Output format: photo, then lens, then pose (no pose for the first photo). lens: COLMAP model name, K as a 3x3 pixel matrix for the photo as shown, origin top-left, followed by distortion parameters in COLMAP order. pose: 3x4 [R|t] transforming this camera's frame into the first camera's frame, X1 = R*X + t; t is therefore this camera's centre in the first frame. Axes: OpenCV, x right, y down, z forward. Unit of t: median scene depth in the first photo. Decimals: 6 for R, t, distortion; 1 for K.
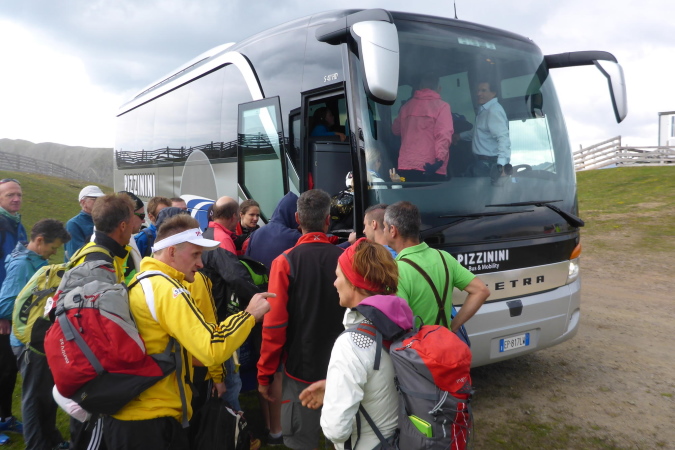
lens RADIAL K [[579.8, 0, 337.5], [0, 579.8, 225.0], [0, 0, 1]] dist [-0.004549, -0.000349]
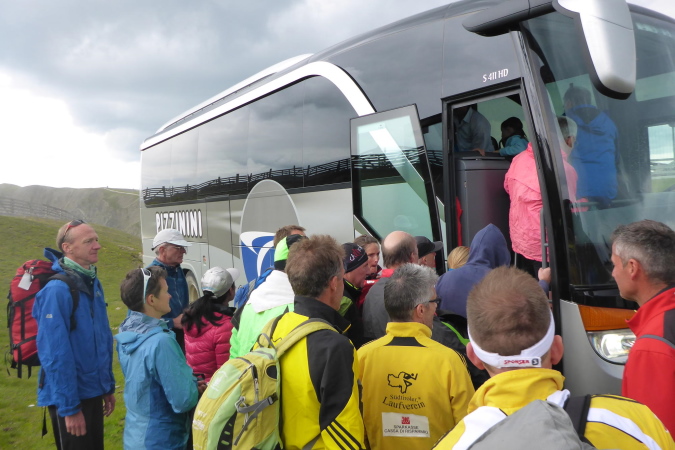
lens RADIAL K [[585.4, 0, 337.5], [0, 585.4, 198.2], [0, 0, 1]] dist [-0.005518, -0.009169]
pose [[0.998620, -0.047970, 0.021375, -0.210388], [0.049798, 0.994201, -0.095312, -0.018137], [-0.016679, 0.096244, 0.995218, 0.185122]]
